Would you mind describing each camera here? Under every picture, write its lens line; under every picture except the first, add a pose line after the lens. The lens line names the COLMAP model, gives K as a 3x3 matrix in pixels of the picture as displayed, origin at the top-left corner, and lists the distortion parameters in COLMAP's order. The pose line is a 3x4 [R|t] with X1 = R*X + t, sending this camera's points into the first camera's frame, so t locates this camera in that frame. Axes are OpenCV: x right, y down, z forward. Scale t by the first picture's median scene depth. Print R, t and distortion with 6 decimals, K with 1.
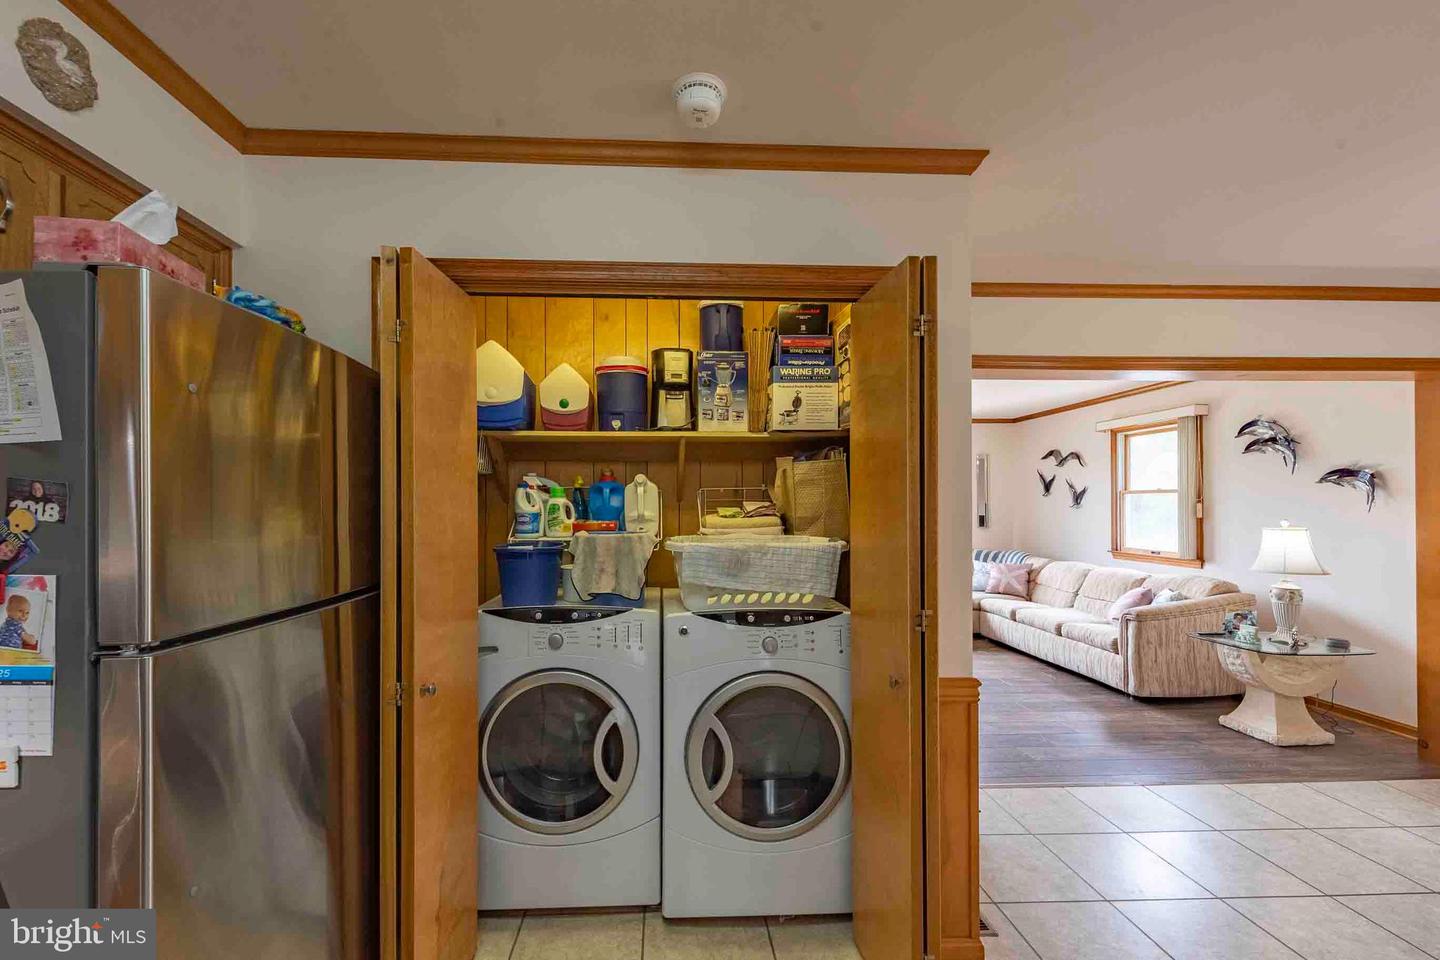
lens RADIAL K [[574.3, 0, 688.6], [0, 574.3, 502.2], [0, 0, 1]] dist [-0.001047, -0.000359]
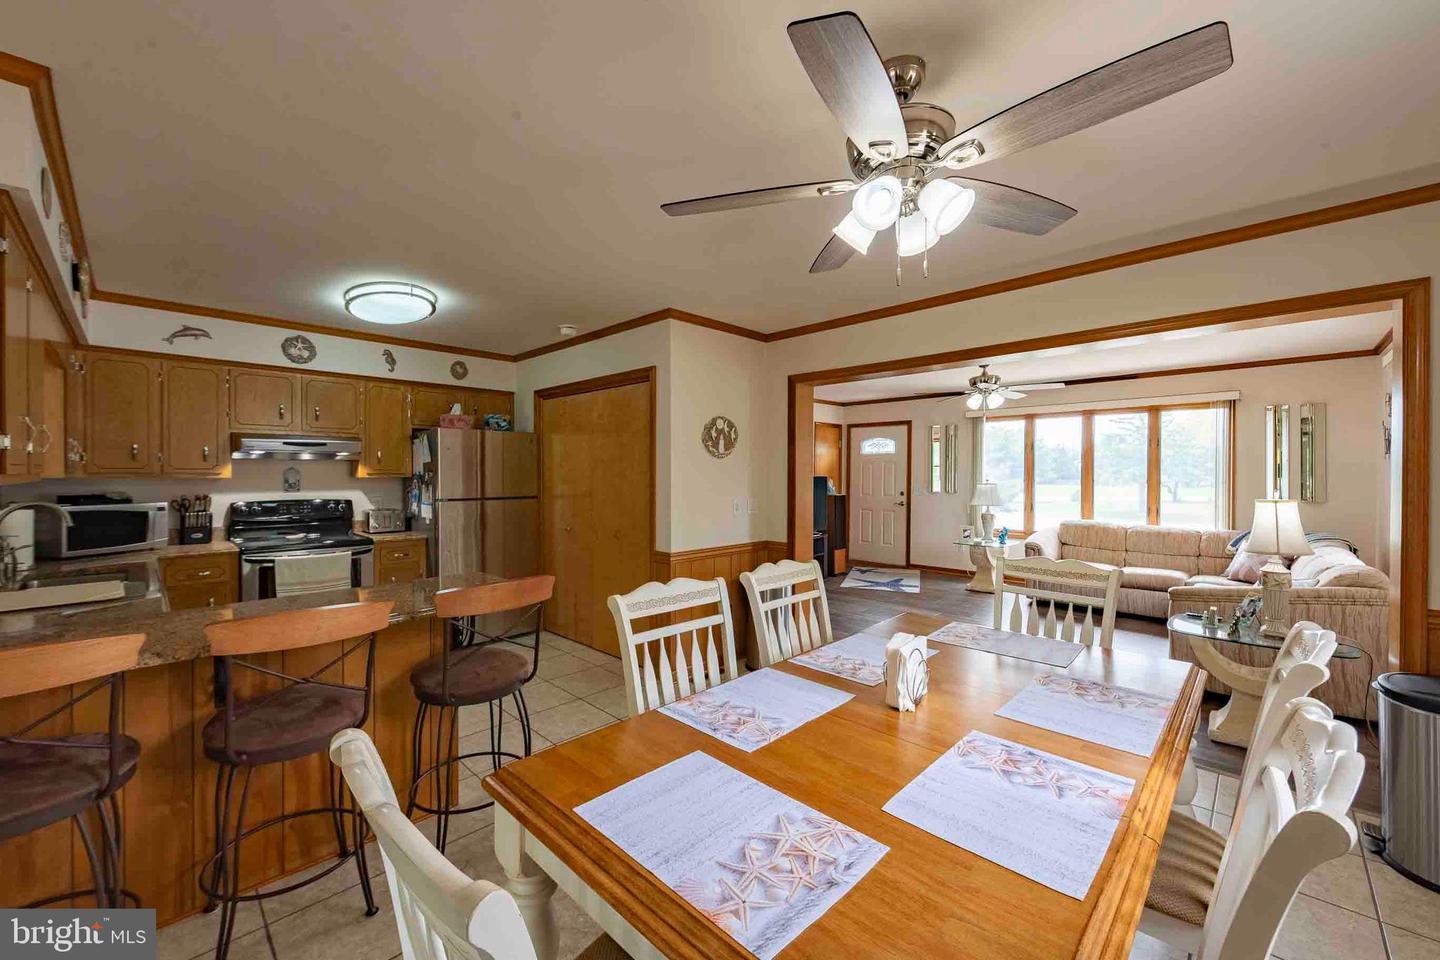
lens RADIAL K [[573.7, 0, 718.7], [0, 573.7, 476.9], [0, 0, 1]] dist [-0.000381, -0.000234]
pose [[0.681239, 0.006075, -0.732036, 1.053566], [0.004549, 0.999911, 0.012532, -0.003179], [0.732047, -0.011867, 0.681151, -0.159418]]
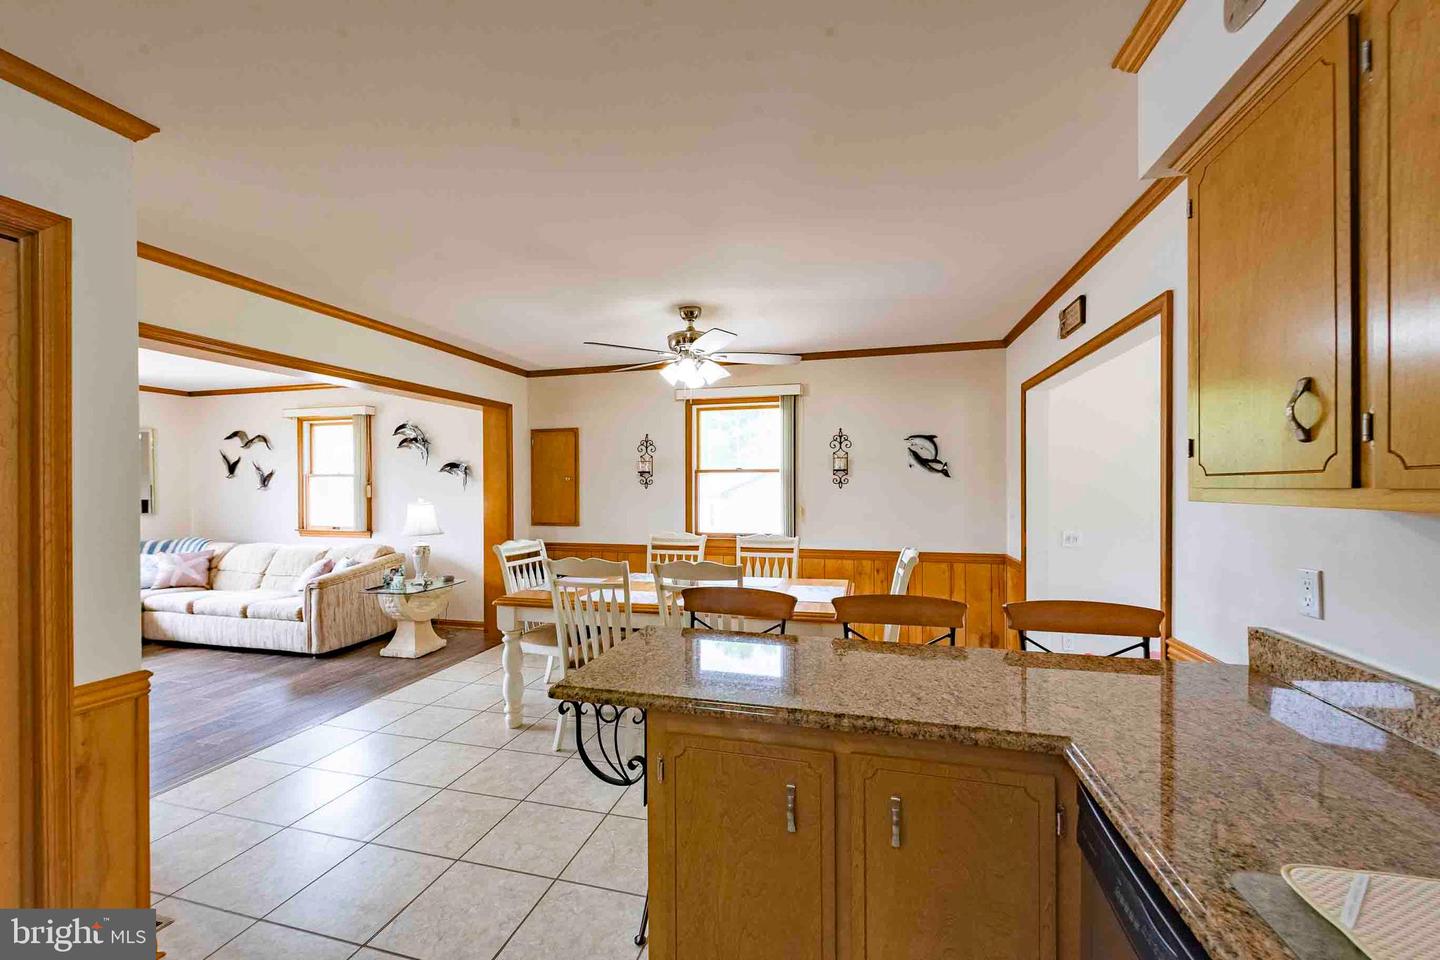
lens RADIAL K [[565.1, 0, 711.5], [0, 565.1, 484.9], [0, 0, 1]] dist [0.009135, -0.000675]
pose [[0.306660, -0.002417, 0.951816, -0.063020], [-0.000519, 0.999996, 0.002707, -0.004200], [-0.951819, -0.001324, 0.306658, -0.102841]]
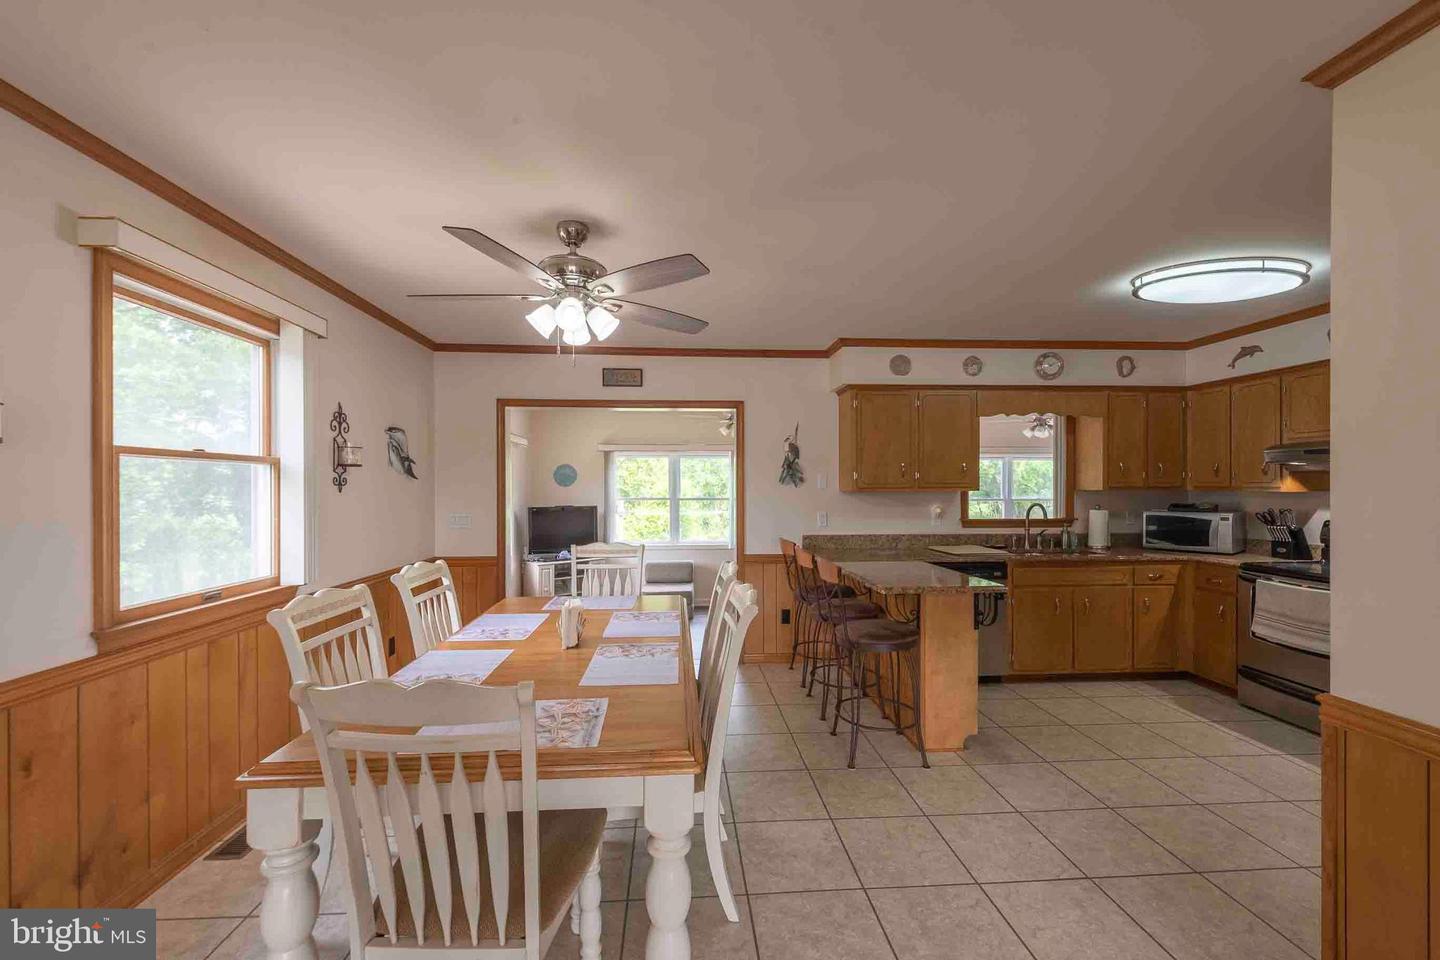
lens RADIAL K [[560.4, 0, 701.8], [0, 560.4, 488.7], [0, 0, 1]] dist [0.002408, 0.000139]
pose [[-0.999953, 0.001374, -0.009550, 0.686036], [0.001411, 0.999991, -0.003886, 0.004684], [0.009545, -0.003899, -0.999947, 0.880426]]
